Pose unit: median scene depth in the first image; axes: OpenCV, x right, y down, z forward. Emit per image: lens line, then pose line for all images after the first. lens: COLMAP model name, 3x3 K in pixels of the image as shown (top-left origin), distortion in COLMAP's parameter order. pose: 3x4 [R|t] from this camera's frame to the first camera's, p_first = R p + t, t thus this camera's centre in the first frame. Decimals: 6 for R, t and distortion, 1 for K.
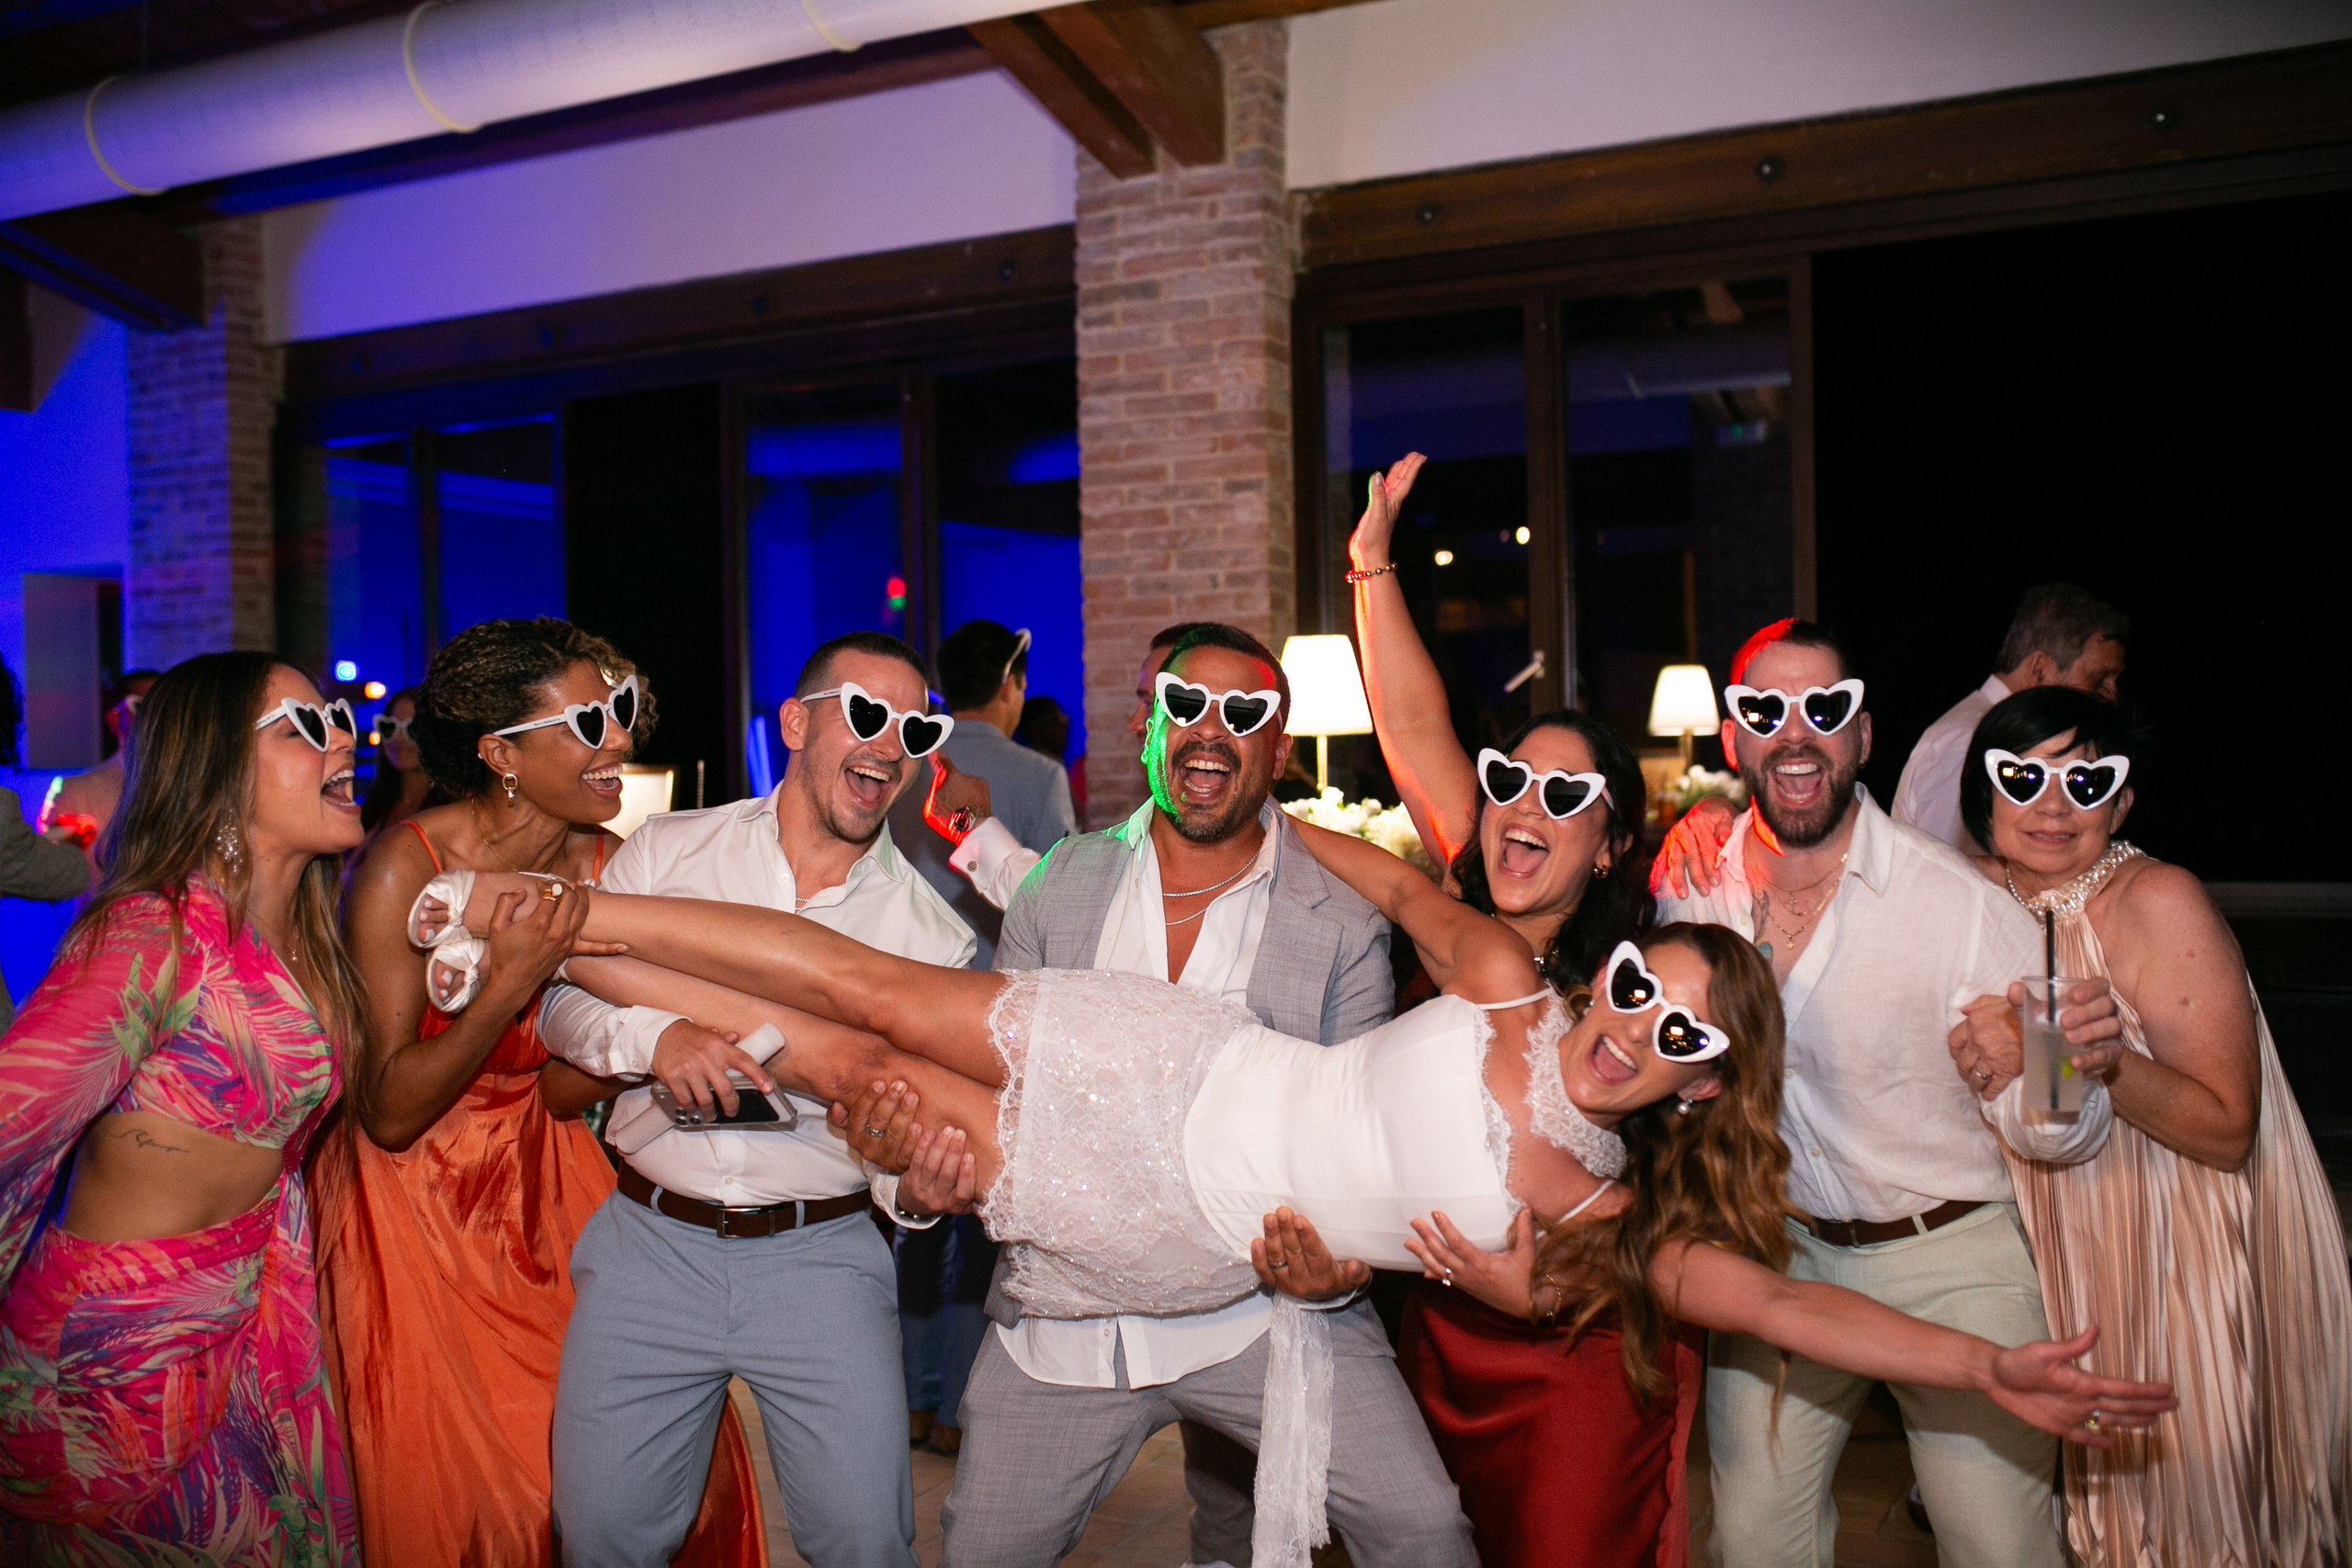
lens RADIAL K [[2359.4, 0, 1188.6], [0, 2359.4, 777.7], [0, 0, 1]] dist [0.004107, 0.004257]
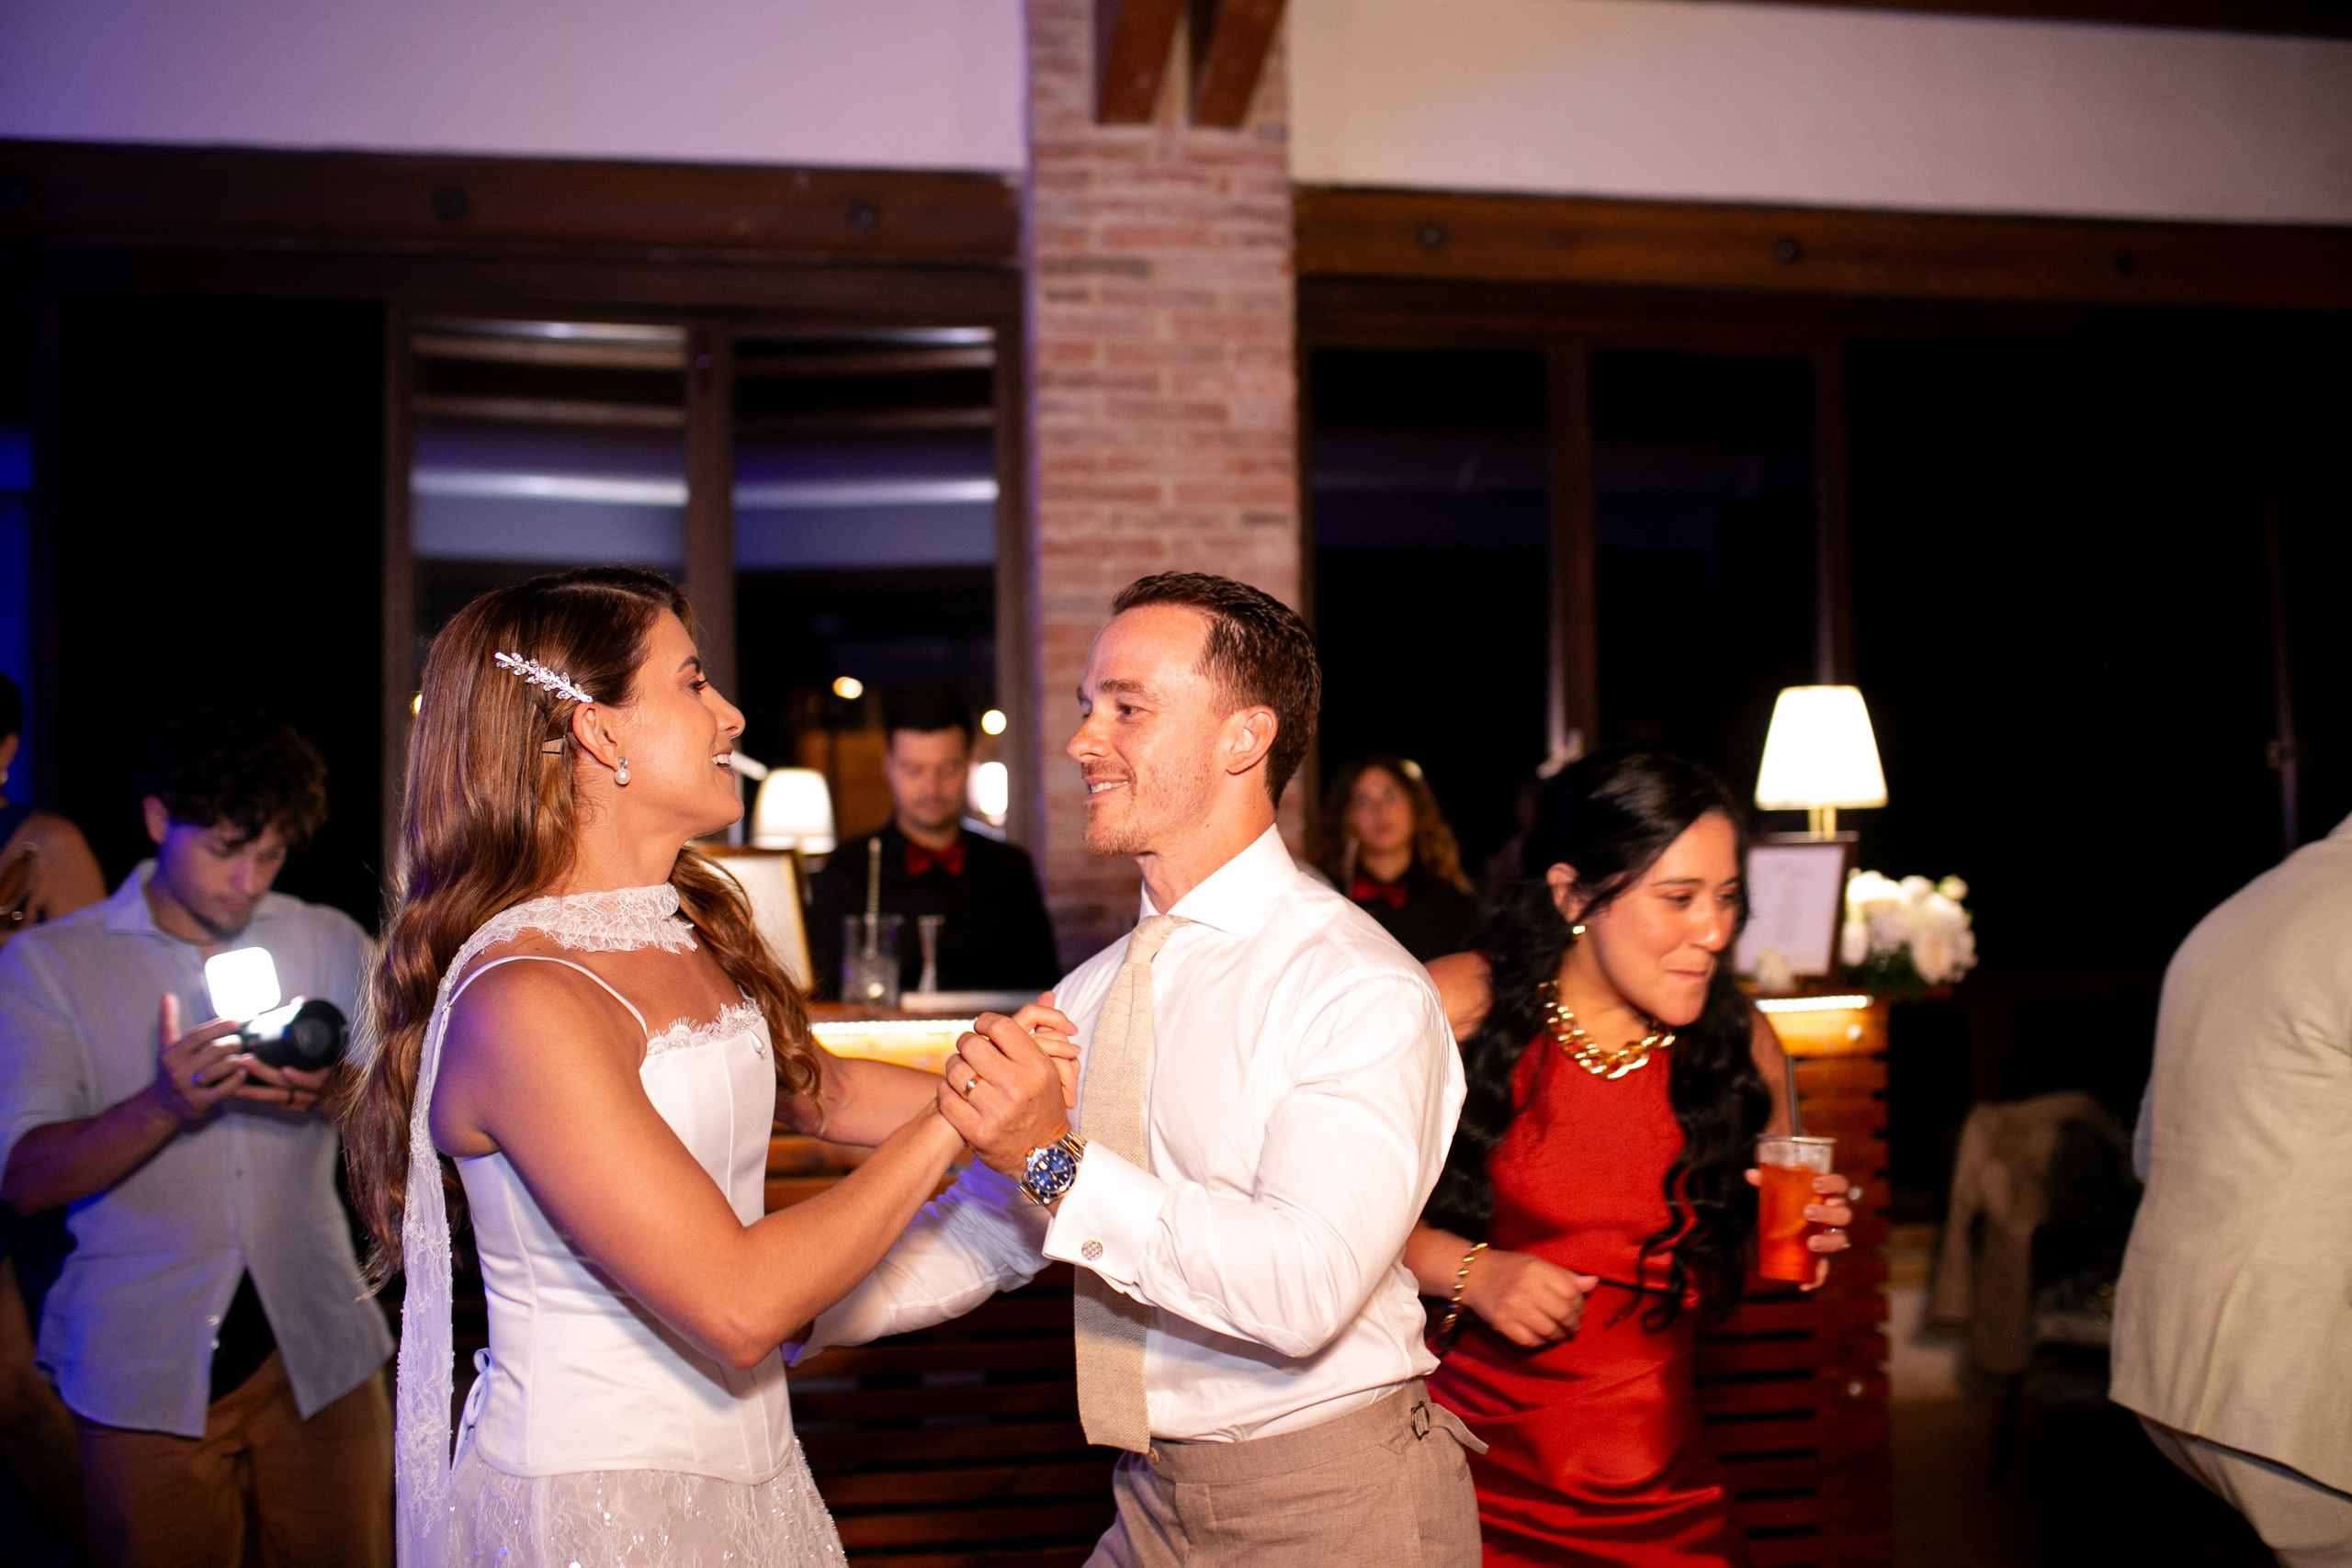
lens RADIAL K [[2321.9, 0, 1217.3], [0, 2321.9, 783.6], [0, 0, 1]] dist [-0.010580, 0.004213]
pose [[0.776583, 0.028314, 0.629379, -0.494792], [0.008881, 0.998398, -0.055873, 0.013996], [-0.629953, 0.048979, 0.775087, 0.380041]]
